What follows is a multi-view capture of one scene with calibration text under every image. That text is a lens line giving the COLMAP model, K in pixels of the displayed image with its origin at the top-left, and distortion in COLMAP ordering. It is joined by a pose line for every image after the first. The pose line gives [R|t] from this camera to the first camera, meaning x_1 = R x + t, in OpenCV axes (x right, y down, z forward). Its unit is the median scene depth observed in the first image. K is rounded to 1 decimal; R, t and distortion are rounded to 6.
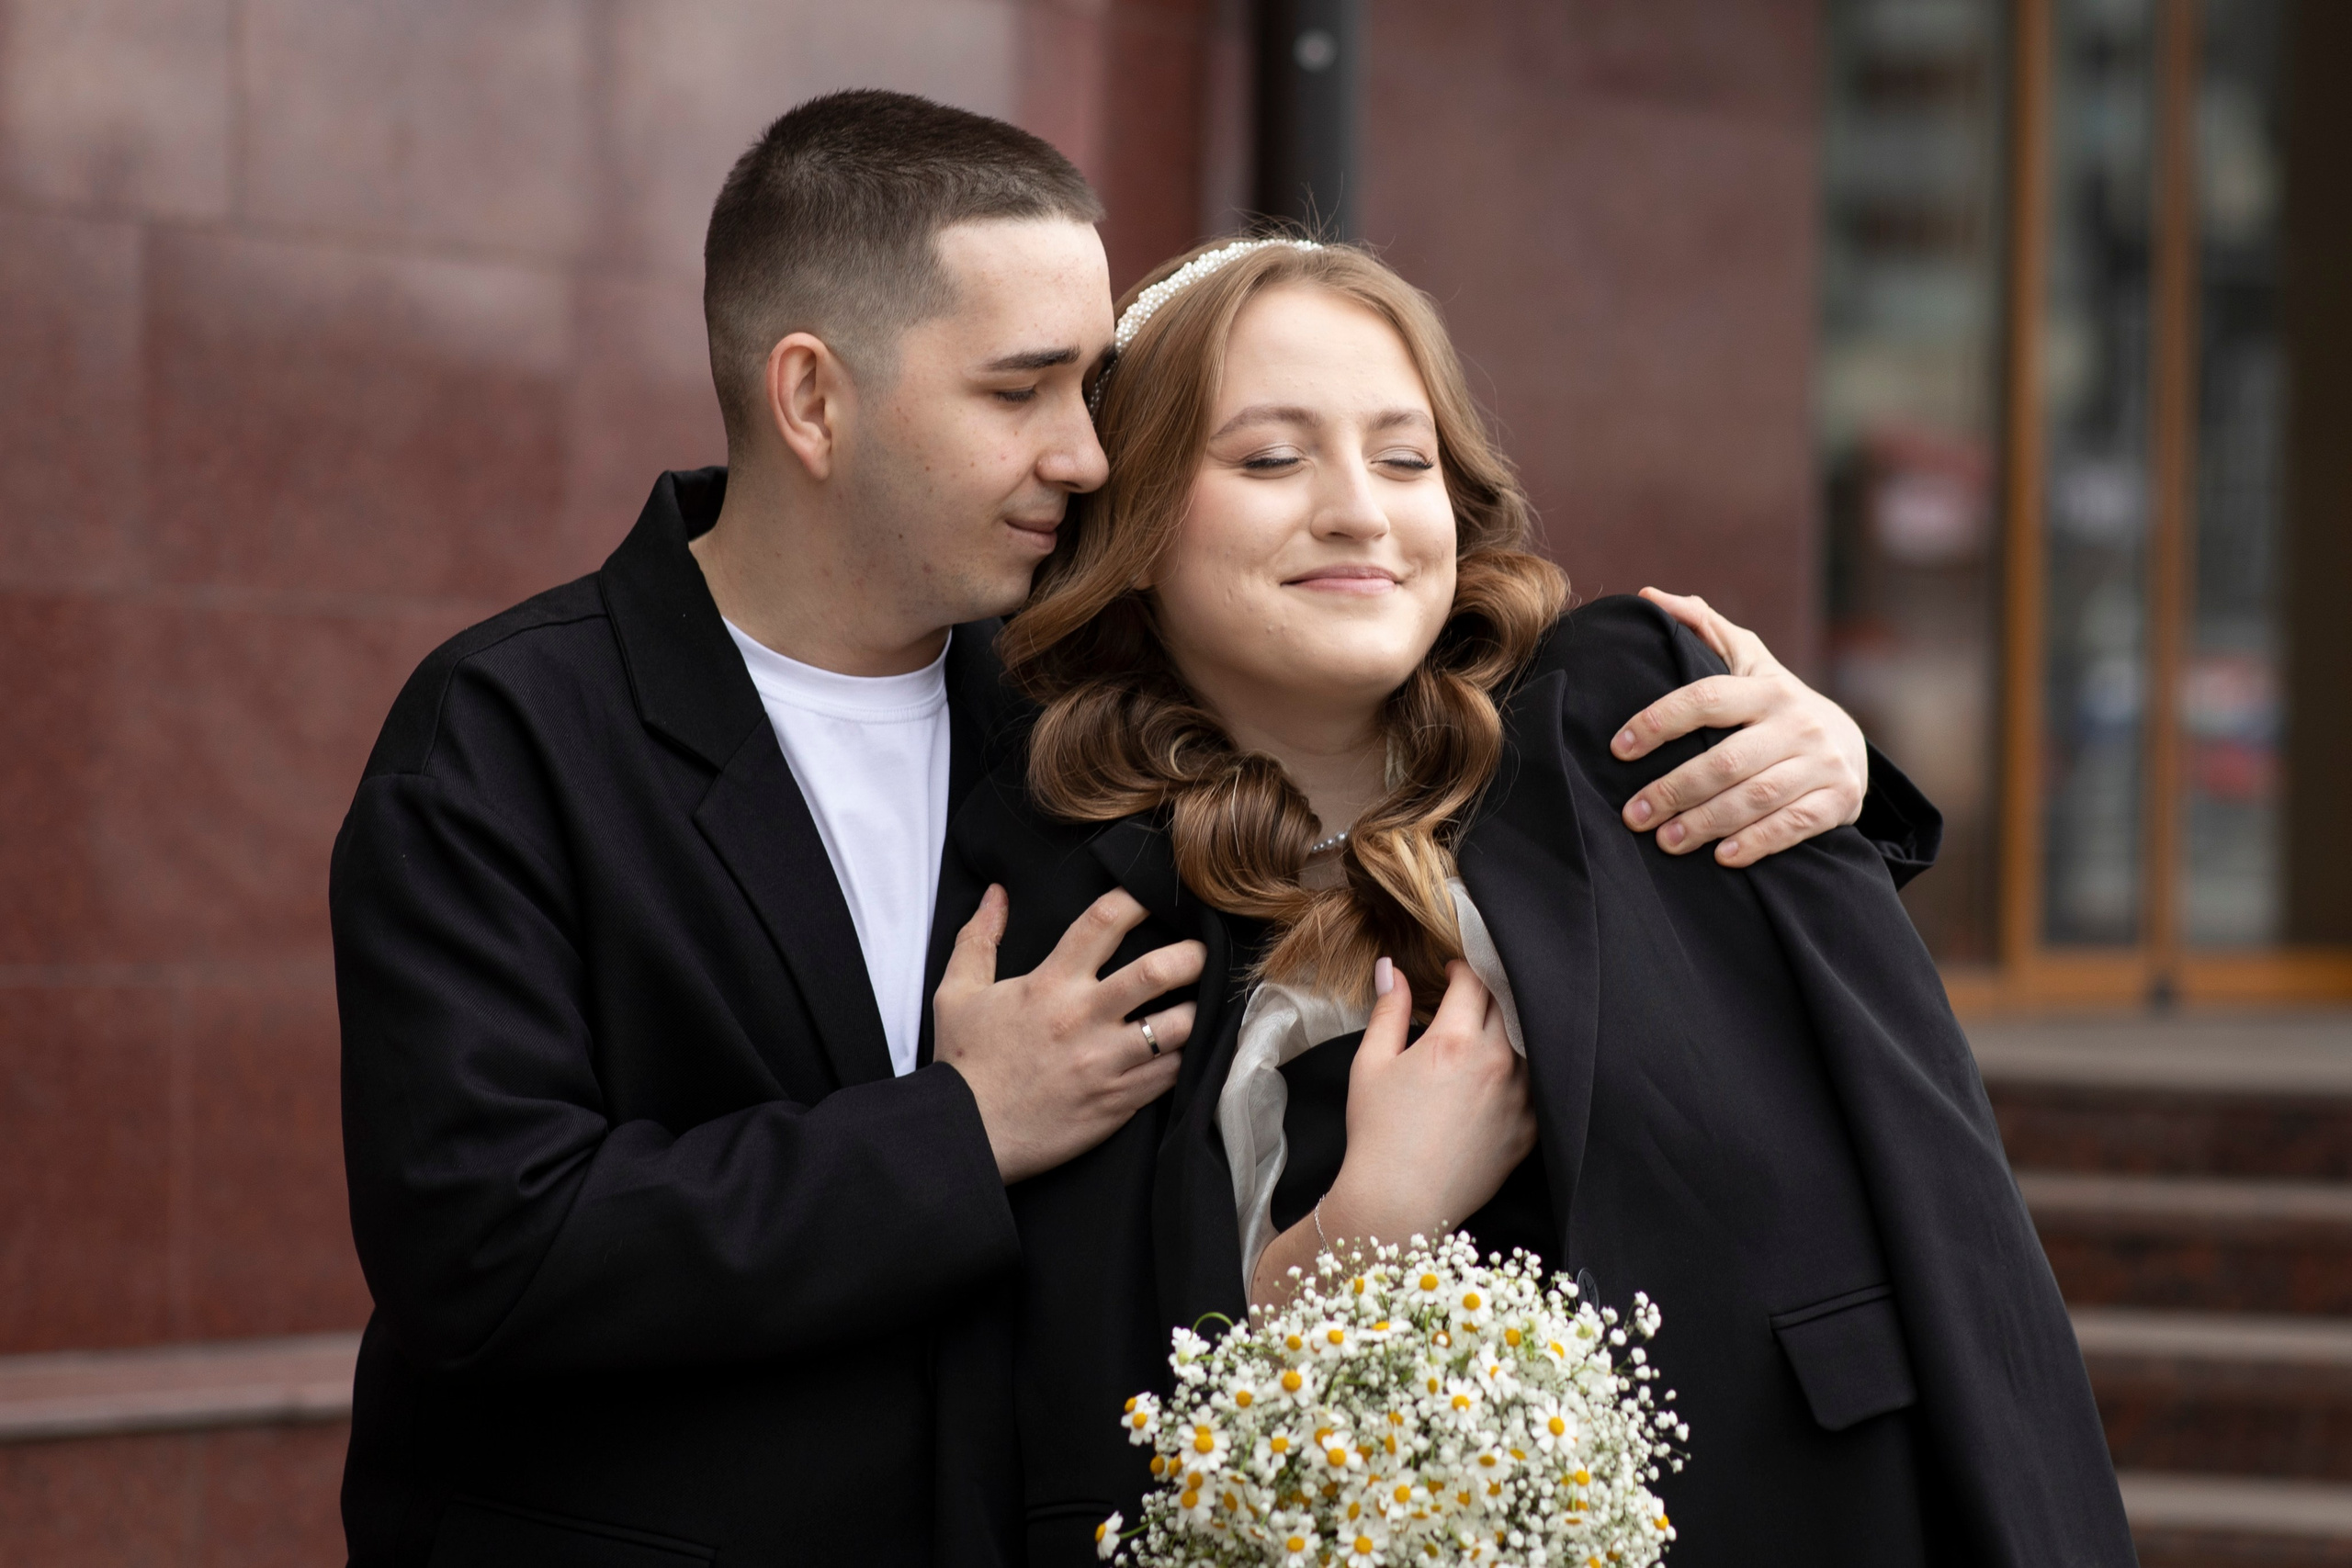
lens RADIAL K [[5792.4, 0, 1171.0], [0, 5792.4, 789.4], [0, 0, 1]] dist [0.112322, 0.000000]
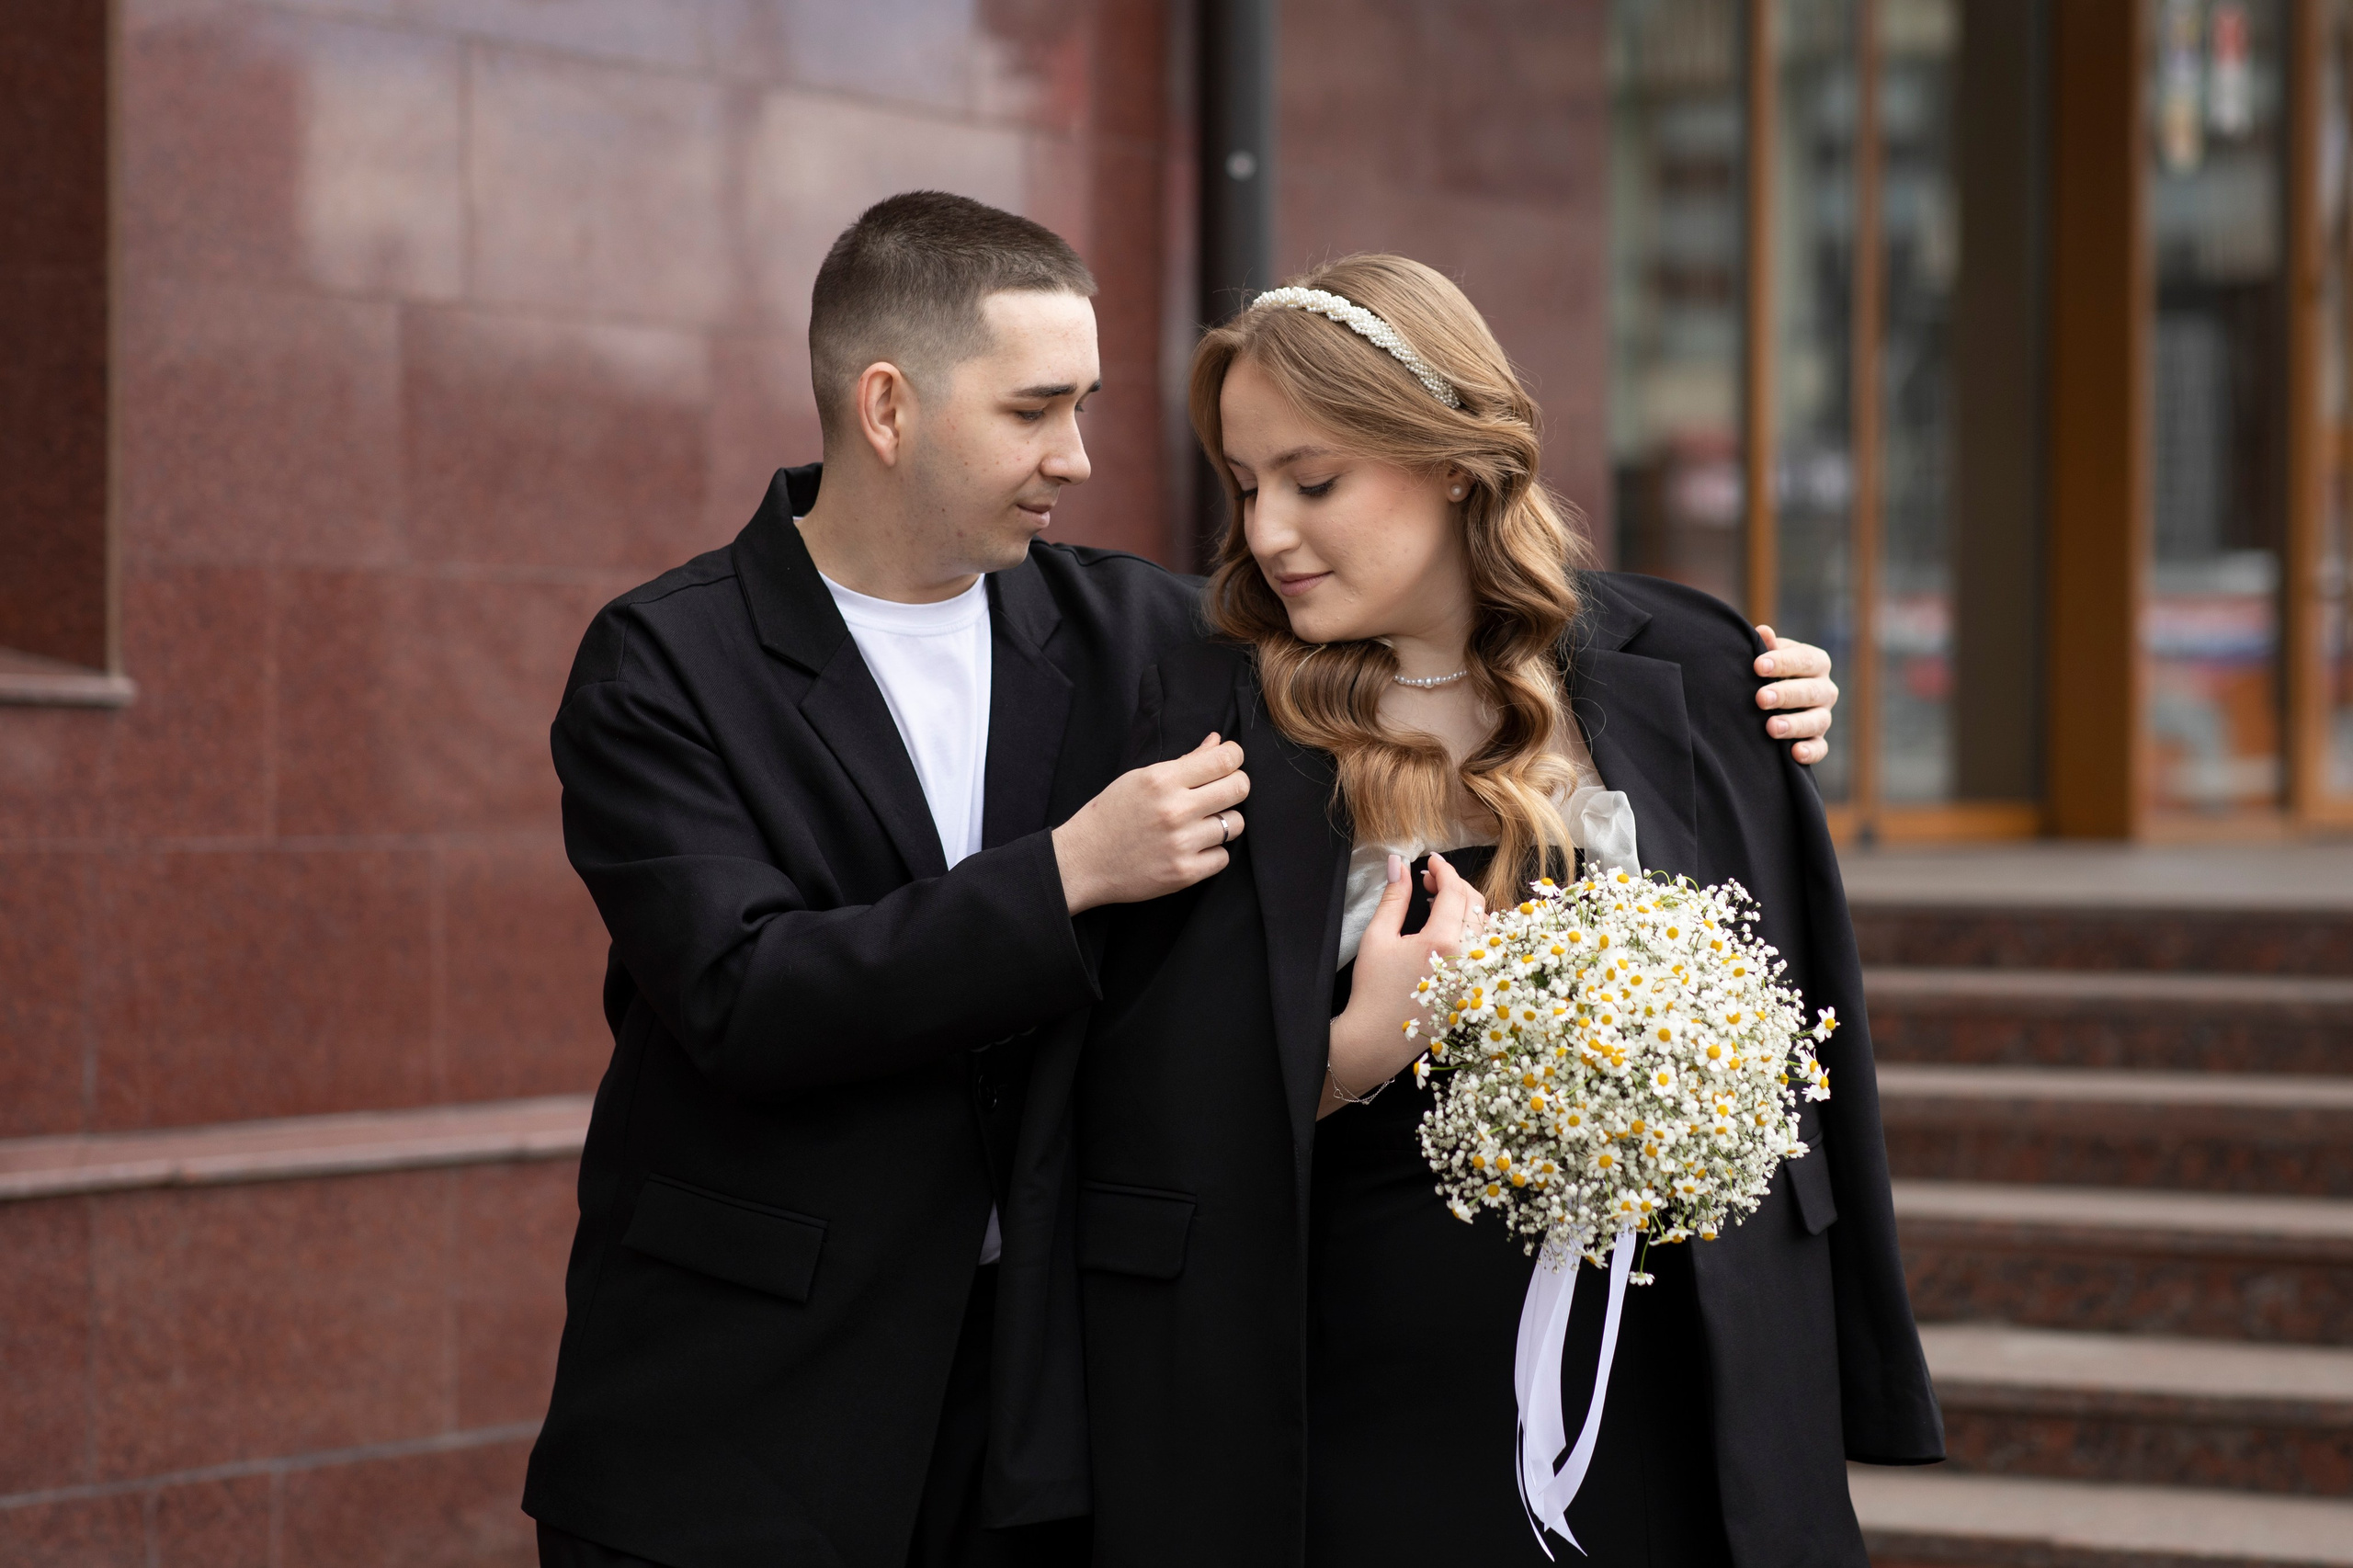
lens RADIAL K [[5795.4, 0, 1180.7], [0, 5795.4, 776.9], [0, 0, 1]] dist [0.112322, 0.000000]
pose [[0.999711, -0.013537, -0.019847, 0.035764], [0.013339, 0.999860, -0.010059, 0.032875], [0.019981, 0.009791, 0.999752, -0.387974]]
